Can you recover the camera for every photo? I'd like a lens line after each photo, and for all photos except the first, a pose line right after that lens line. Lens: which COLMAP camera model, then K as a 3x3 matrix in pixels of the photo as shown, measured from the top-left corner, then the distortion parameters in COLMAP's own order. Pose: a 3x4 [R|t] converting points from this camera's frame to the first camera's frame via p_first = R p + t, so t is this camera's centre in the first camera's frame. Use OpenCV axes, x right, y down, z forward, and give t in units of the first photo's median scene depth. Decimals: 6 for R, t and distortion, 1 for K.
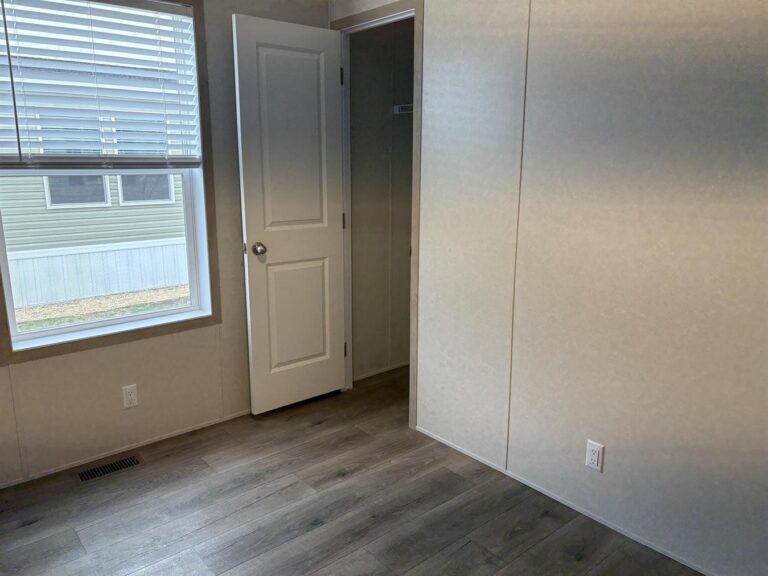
lens RADIAL K [[580.4, 0, 381.1], [0, 580.4, 285.1], [0, 0, 1]] dist [0.020951, -0.028111]
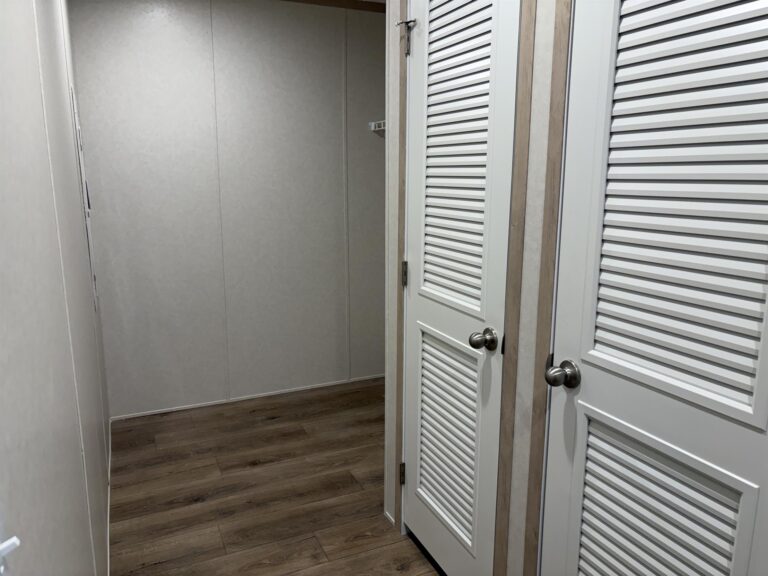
lens RADIAL K [[580.4, 0, 384.1], [0, 580.4, 290.8], [0, 0, 1]] dist [0.020951, -0.028111]
pose [[0.962339, 0.049027, -0.267396, 0.460795], [-0.055123, 0.998362, -0.015336, 0.009969], [0.266206, 0.029498, 0.963465, 0.018130]]
